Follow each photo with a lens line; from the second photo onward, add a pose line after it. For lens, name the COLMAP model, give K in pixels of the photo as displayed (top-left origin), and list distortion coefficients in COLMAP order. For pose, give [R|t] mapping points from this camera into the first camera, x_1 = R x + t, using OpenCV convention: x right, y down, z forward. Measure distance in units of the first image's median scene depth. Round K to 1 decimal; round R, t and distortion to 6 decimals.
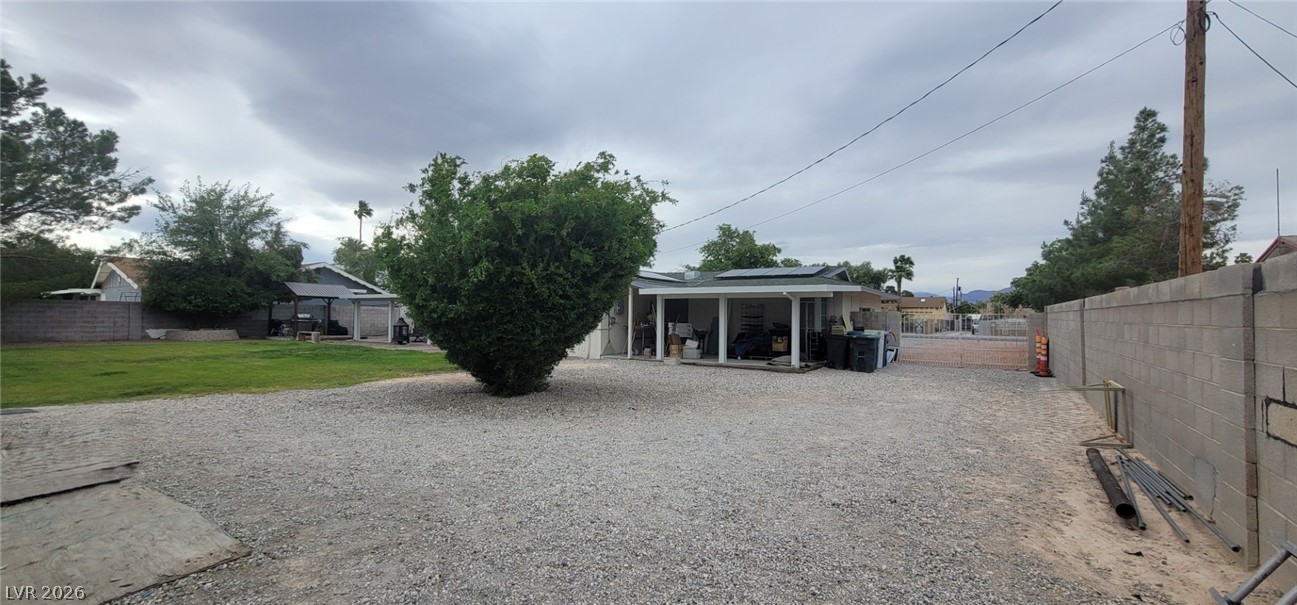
lens RADIAL K [[537.7, 0, 648.5], [0, 537.7, 302.5], [0, 0, 1]] dist [0.001493, 0.000528]
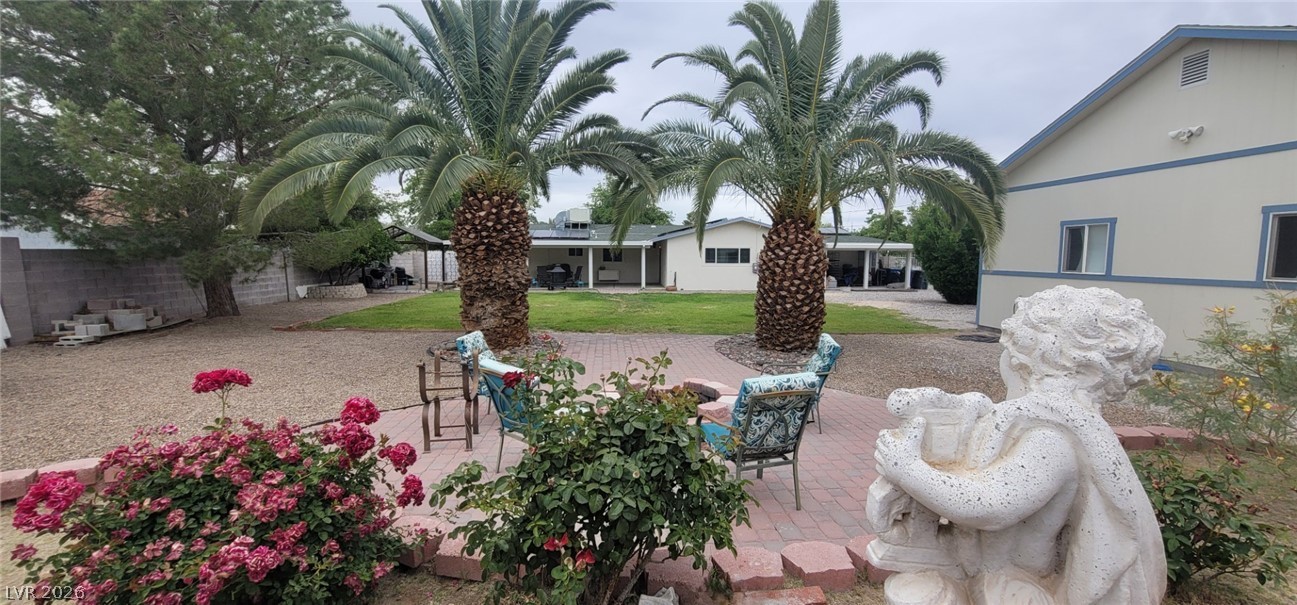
lens RADIAL K [[537.7, 0, 648.5], [0, 537.7, 302.5], [0, 0, 1]] dist [0.001493, 0.000528]
pose [[0.795946, -0.063533, 0.602024, -0.851246], [-0.010661, 0.992852, 0.118872, -0.024051], [-0.605274, -0.101034, 0.789580, 0.032706]]
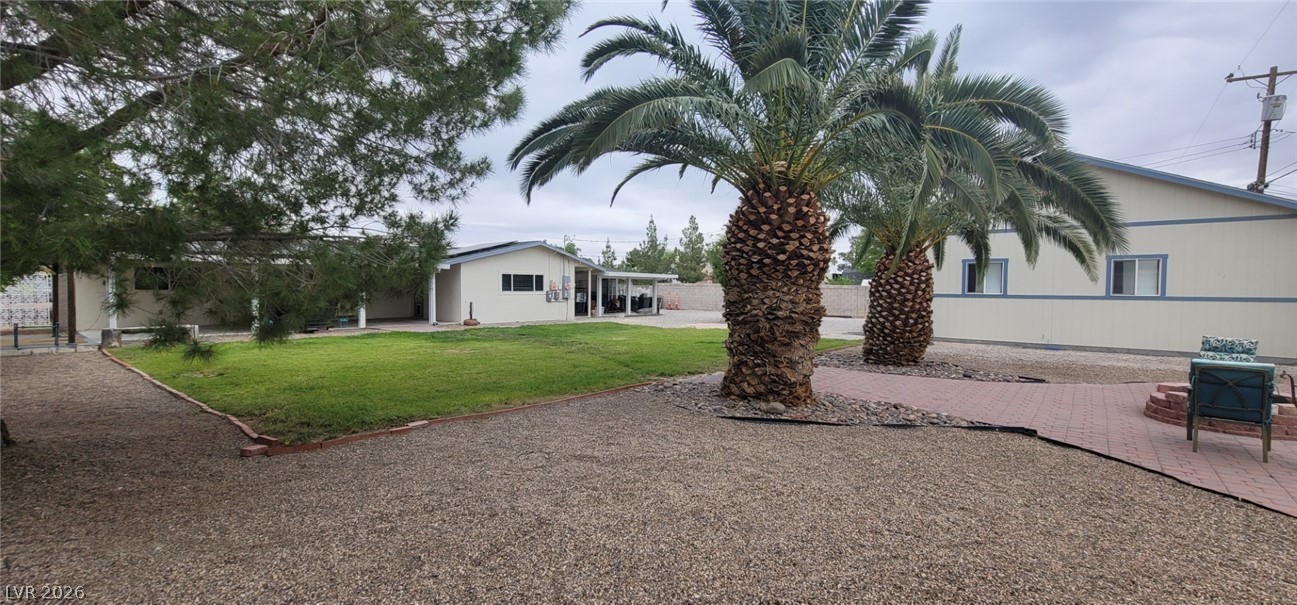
lens RADIAL K [[538.6, 0, 648.5], [0, 538.6, 302.5], [0, 0, 1]] dist [0.001772, 0.000514]
pose [[0.138731, -0.041166, 0.989474, -0.983475], [-0.032002, 0.998428, 0.046026, -0.008786], [-0.989813, -0.038050, 0.137195, 0.400910]]
